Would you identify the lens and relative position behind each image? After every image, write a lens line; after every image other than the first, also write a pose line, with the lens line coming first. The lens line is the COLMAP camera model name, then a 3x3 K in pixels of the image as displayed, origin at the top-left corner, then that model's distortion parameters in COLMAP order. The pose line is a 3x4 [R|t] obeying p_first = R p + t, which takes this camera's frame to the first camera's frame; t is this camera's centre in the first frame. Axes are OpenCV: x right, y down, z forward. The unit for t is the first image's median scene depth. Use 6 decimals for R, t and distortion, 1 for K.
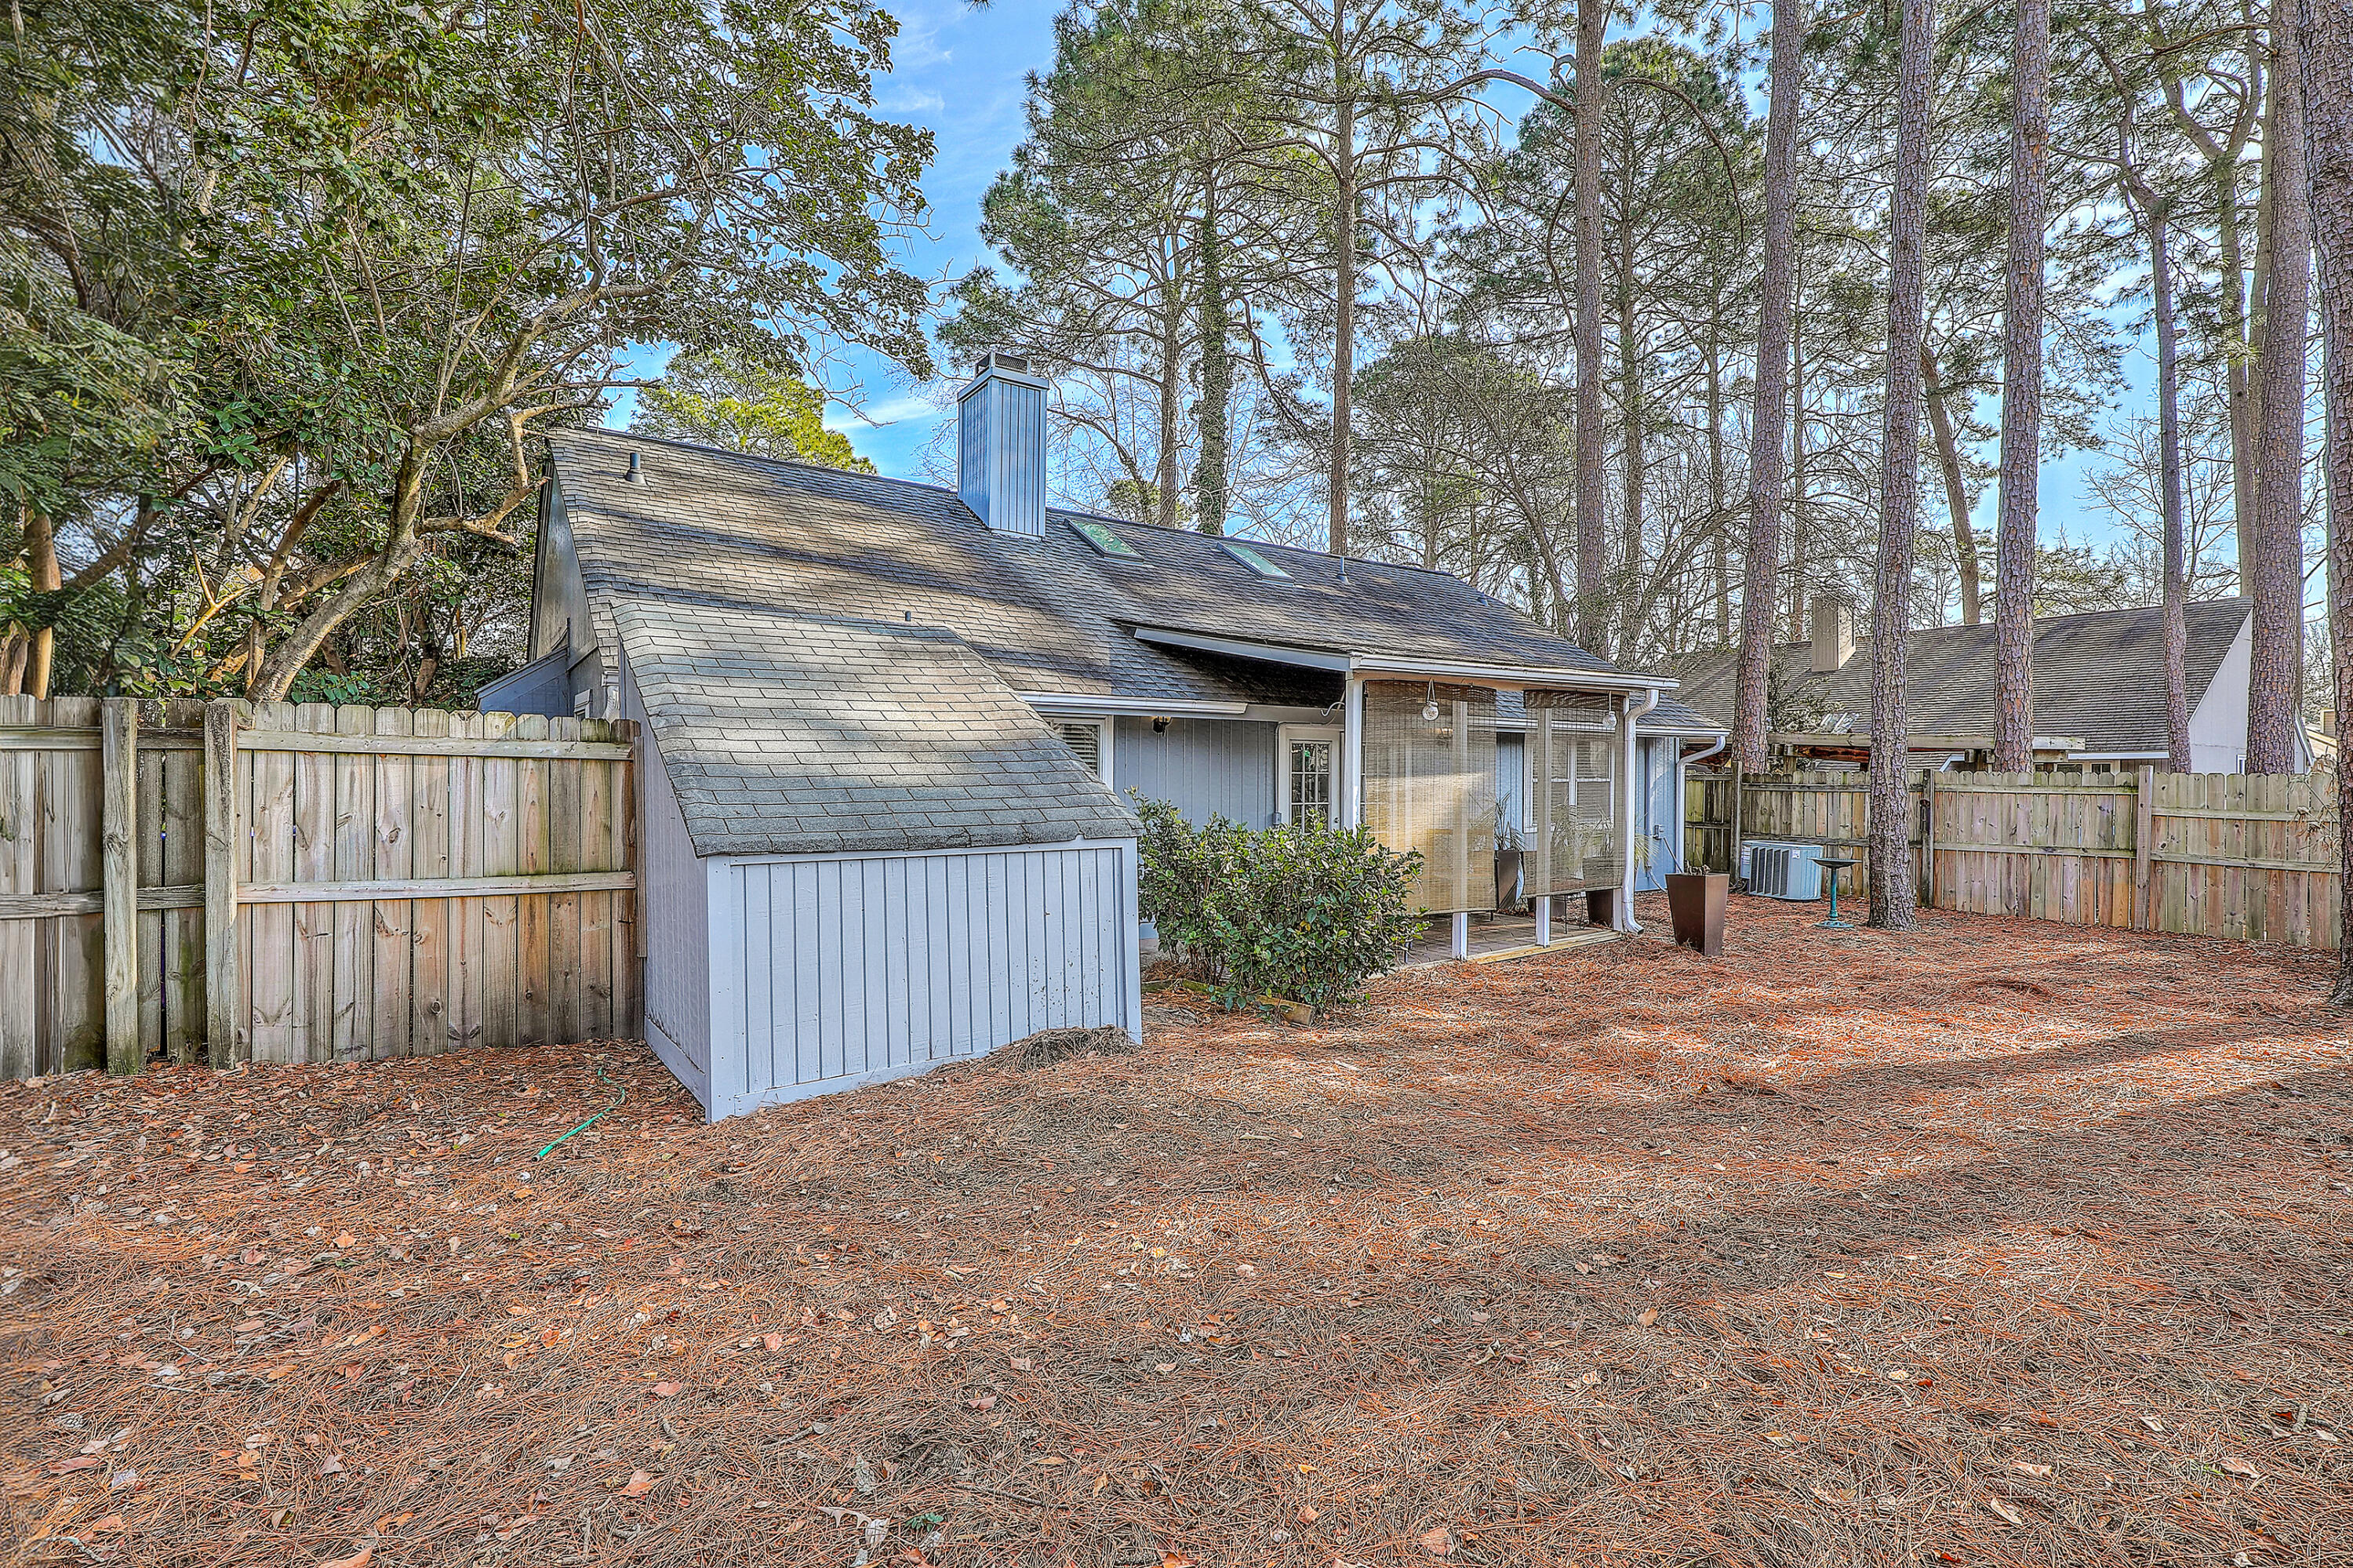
lens RADIAL K [[1051.6, 0, 1191.7], [0, 1051.6, 783.6], [0, 0, 1]] dist [-0.001000, -0.000072]
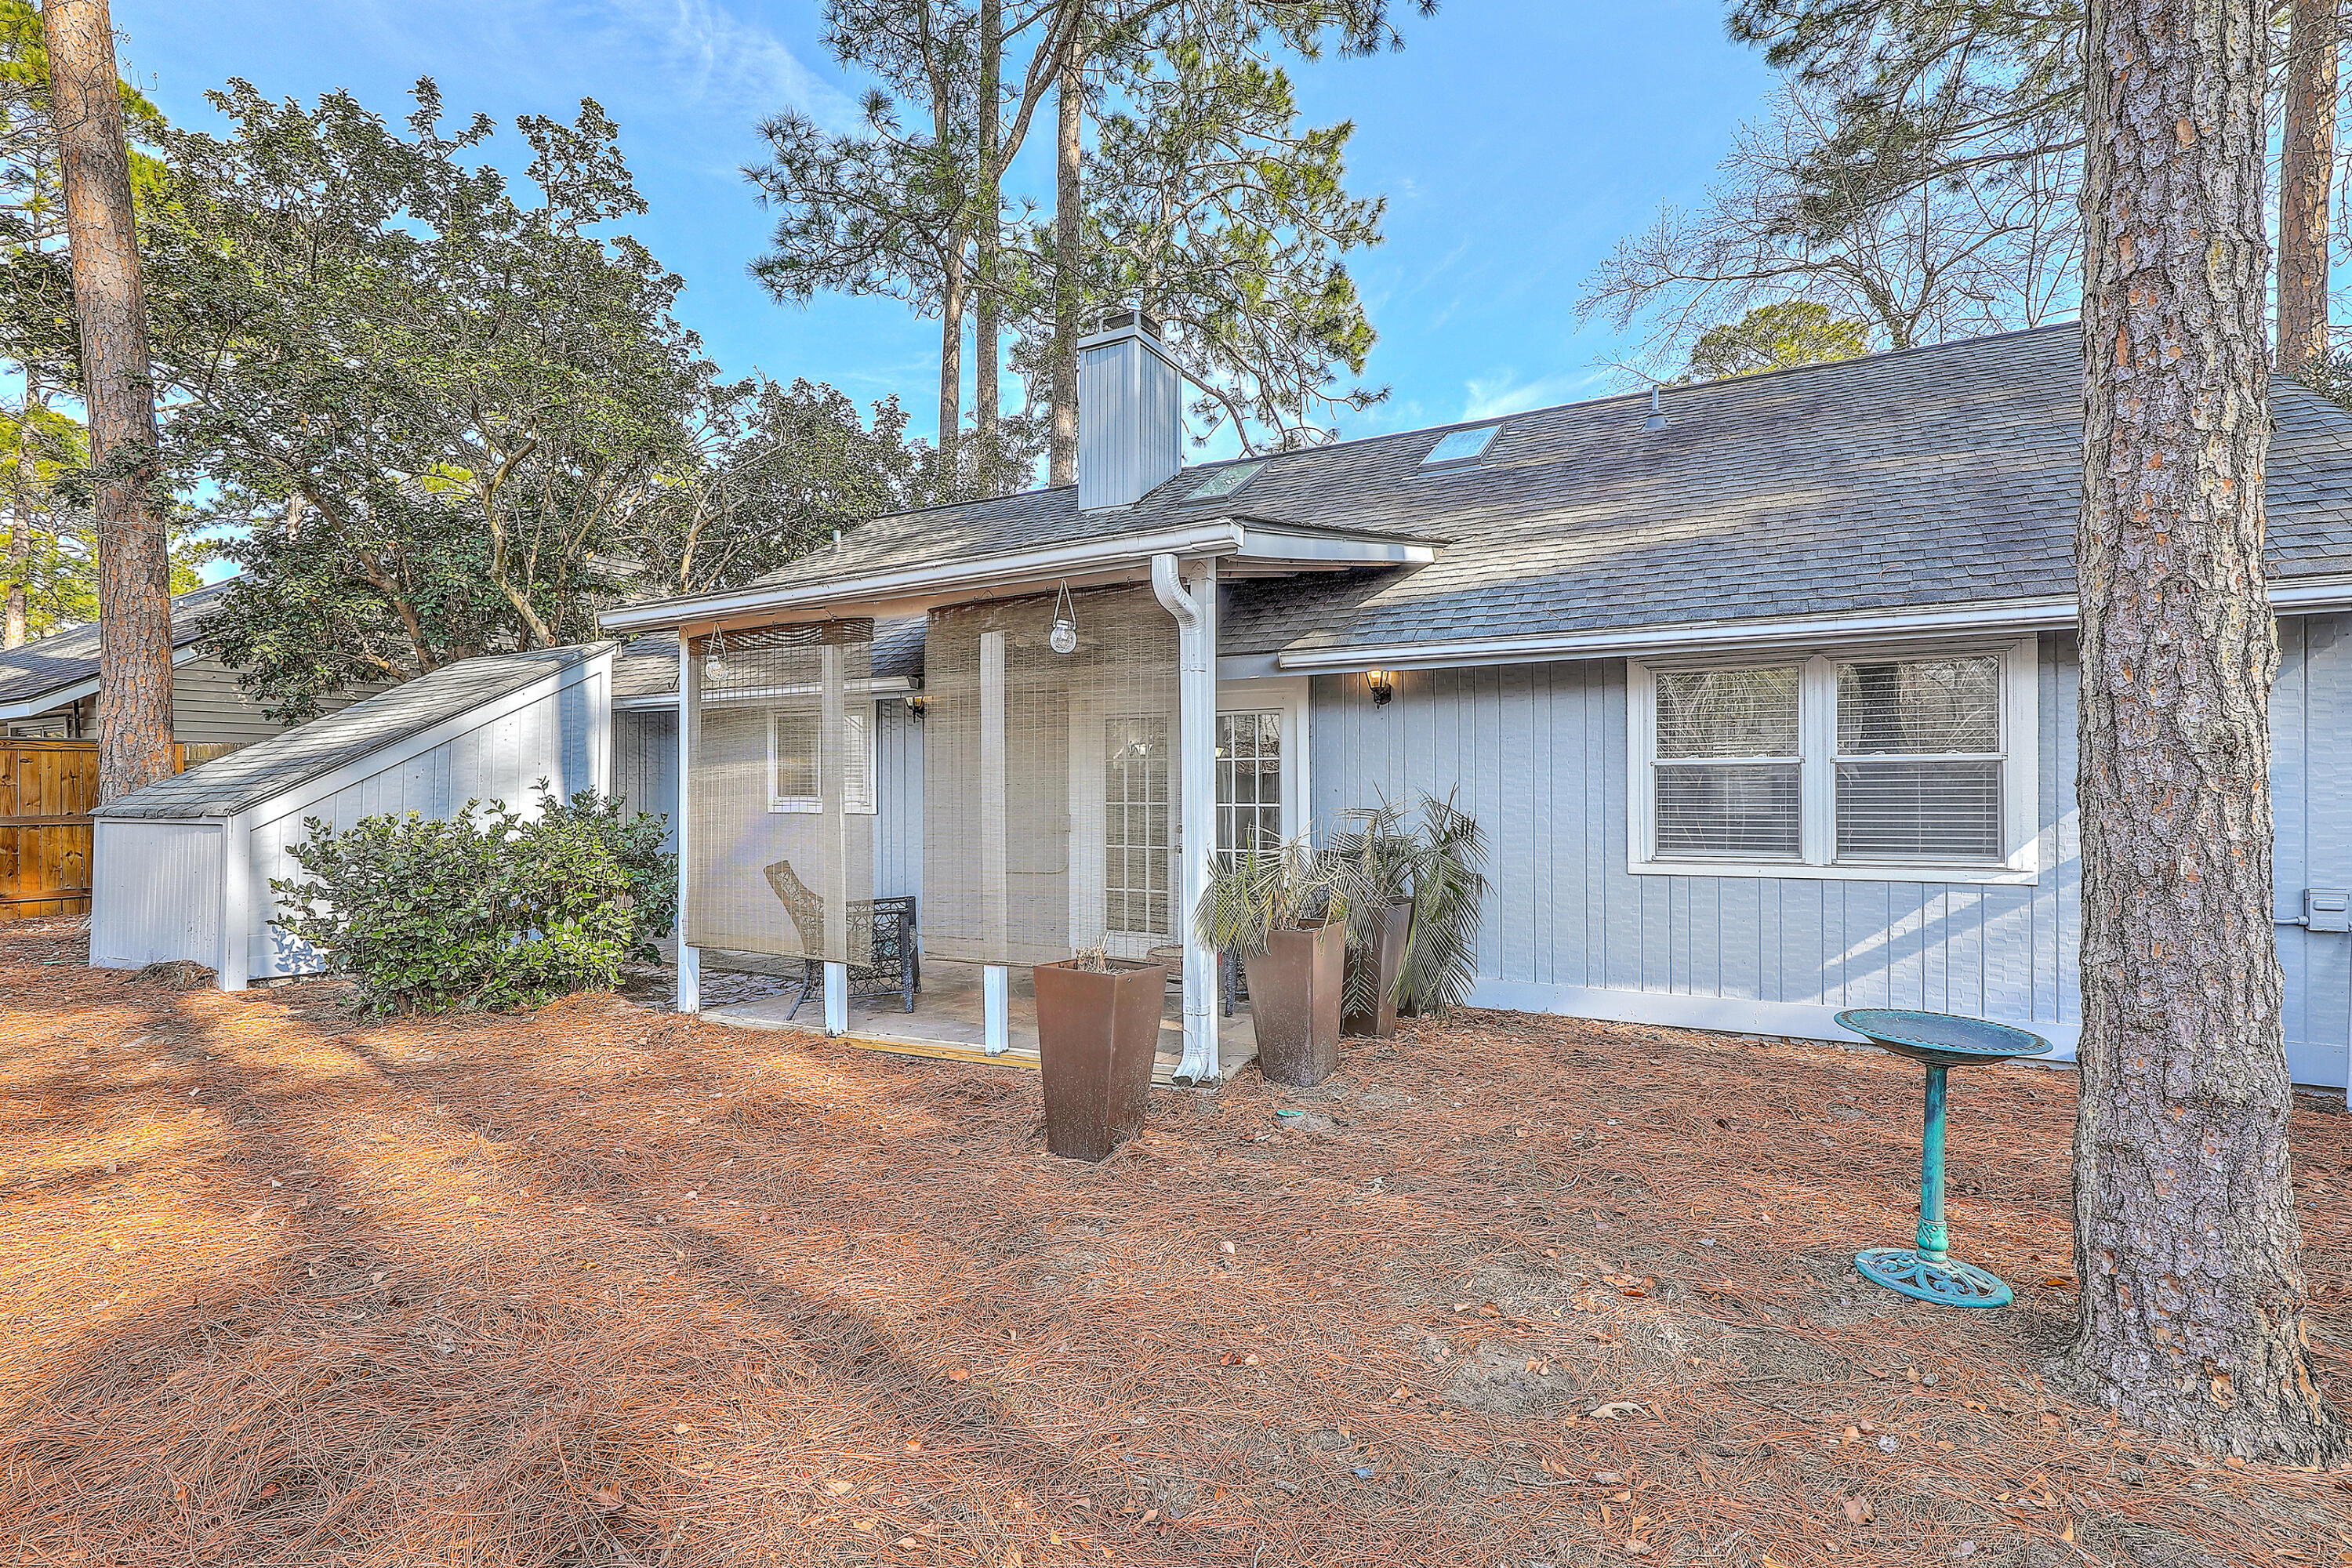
lens RADIAL K [[1052.7, 0, 1176.7], [0, 1052.7, 805.9], [0, 0, 1]] dist [0.001202, -0.000148]
pose [[0.446437, 0.007281, -0.894785, 0.649849], [-0.000416, 0.999968, 0.007930, 0.012084], [0.894815, -0.003169, 0.446426, 0.613659]]
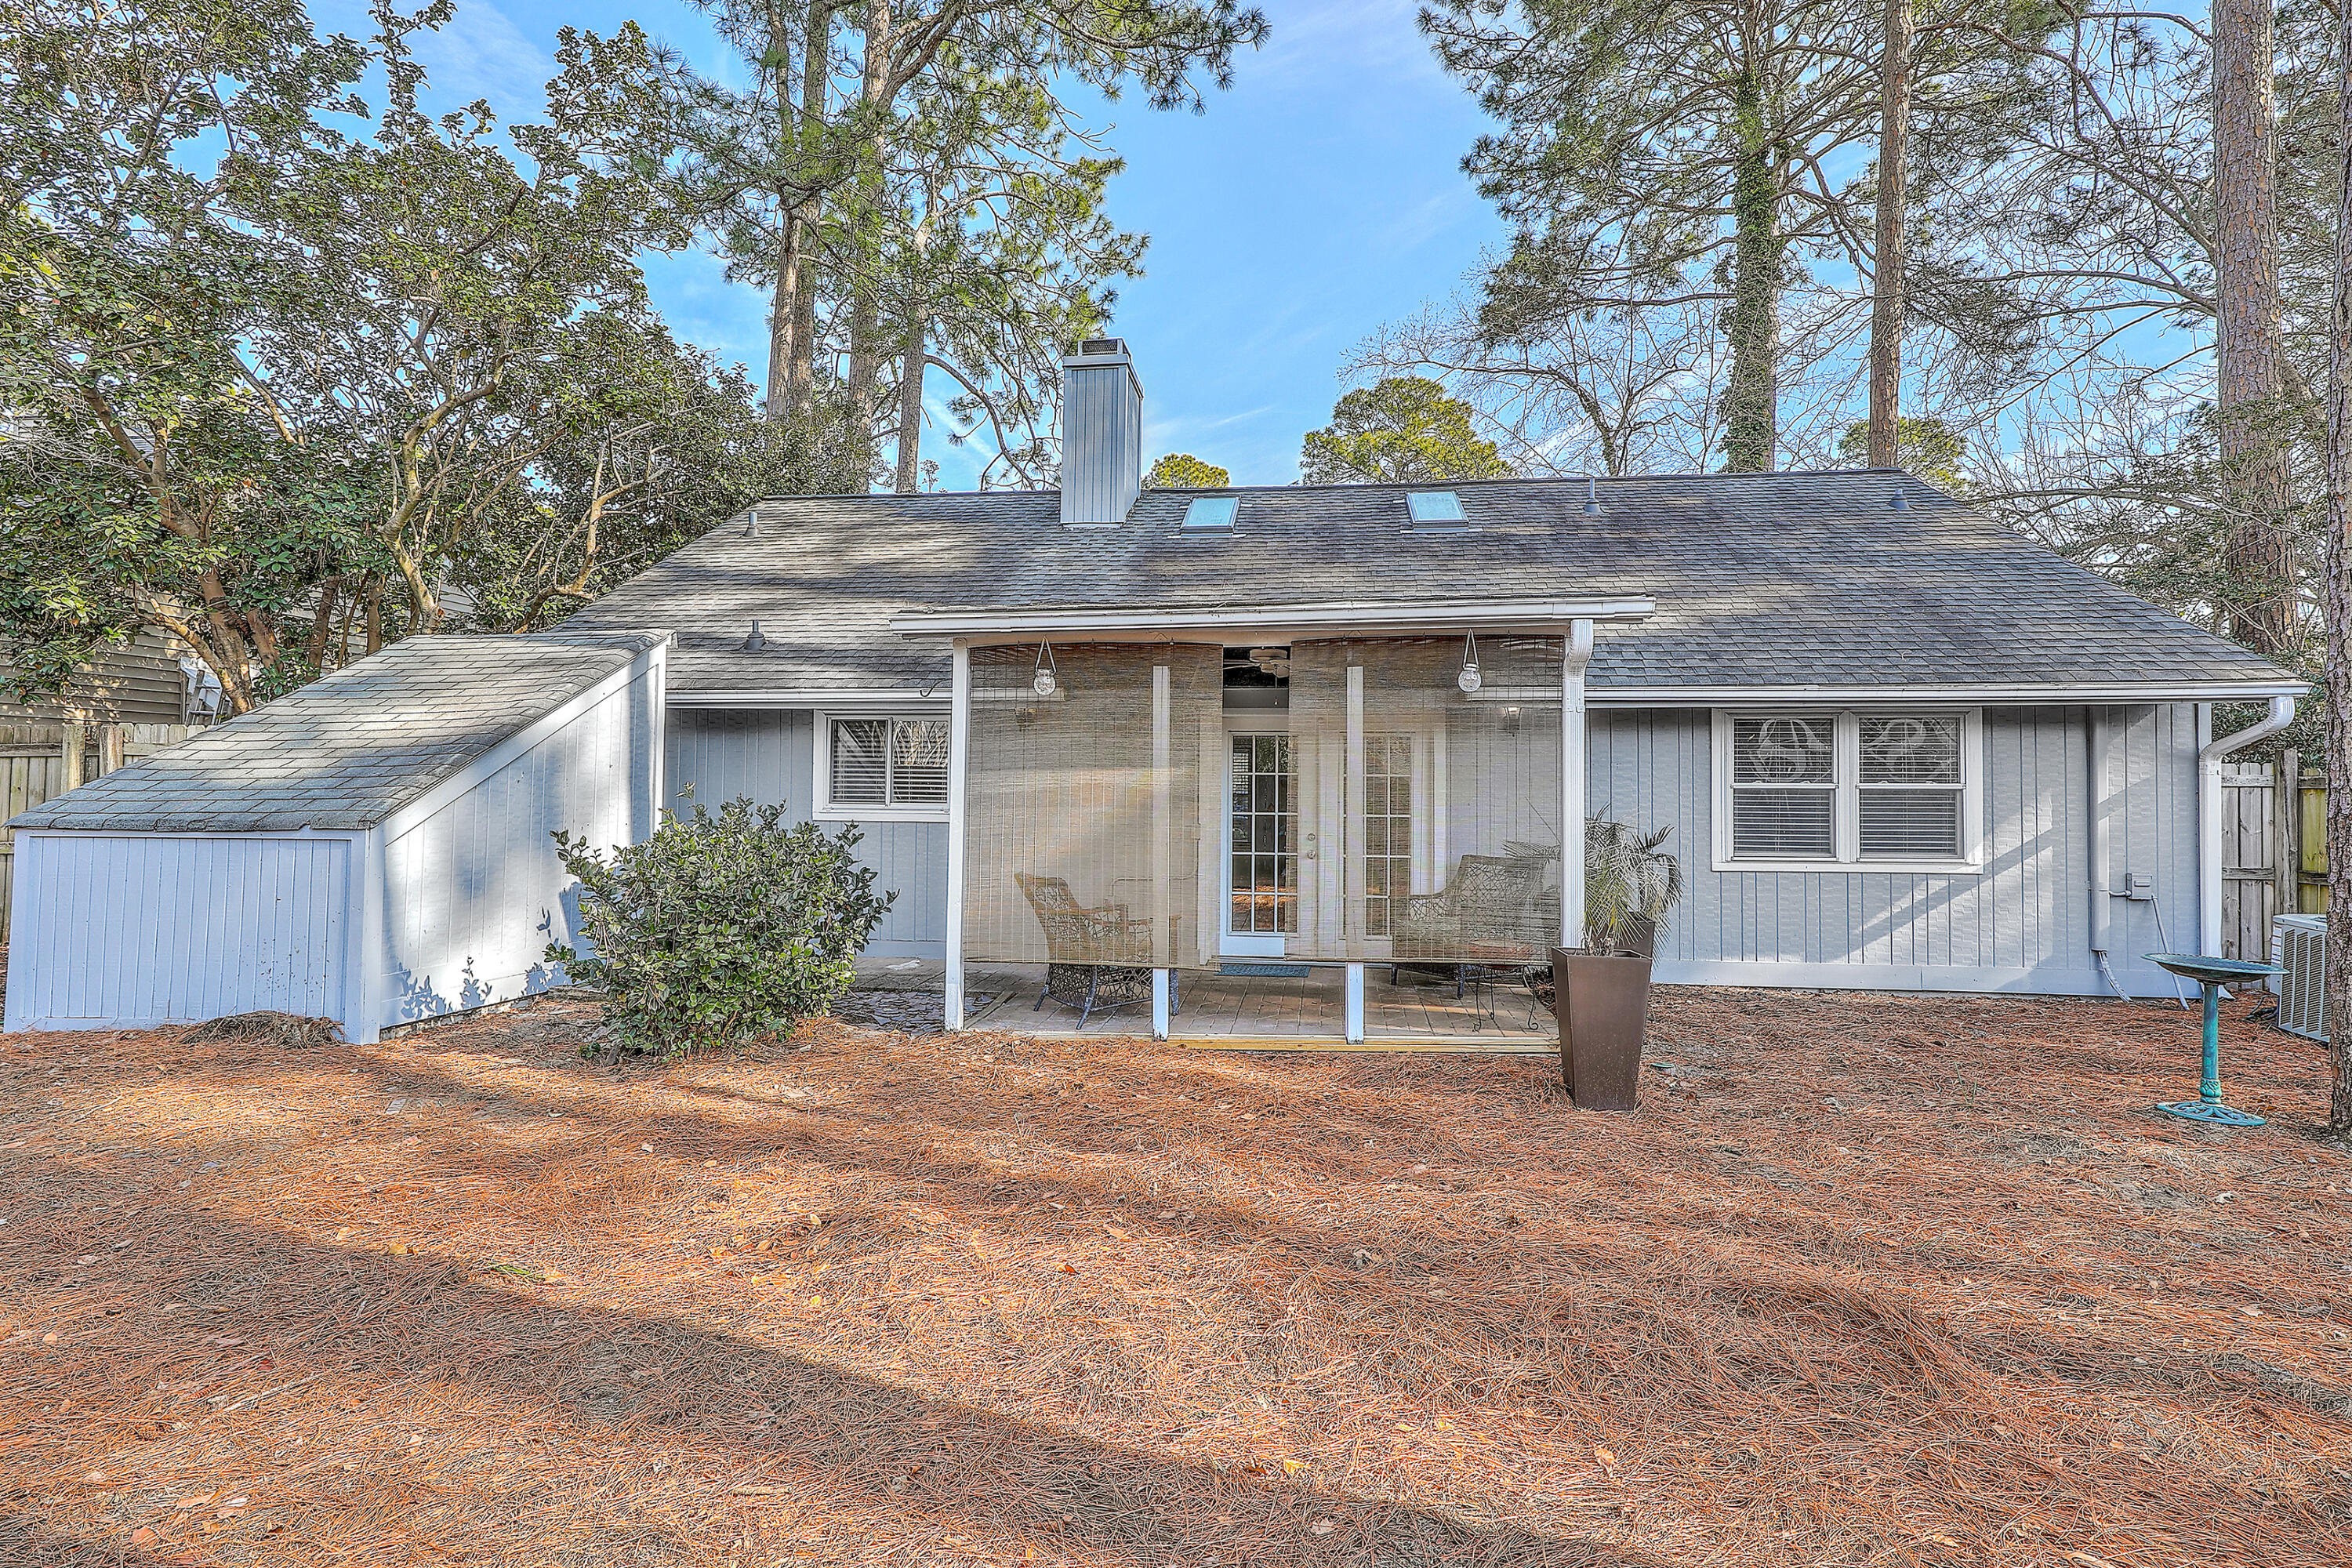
lens RADIAL K [[1051.1, 0, 1191.2], [0, 1051.1, 783.6], [0, 0, 1]] dist [-0.001000, -0.000072]
pose [[0.733051, -0.003889, -0.680162, 0.511742], [-0.007934, 0.999867, -0.014269, 0.006874], [0.680127, 0.015856, 0.732923, 0.353787]]
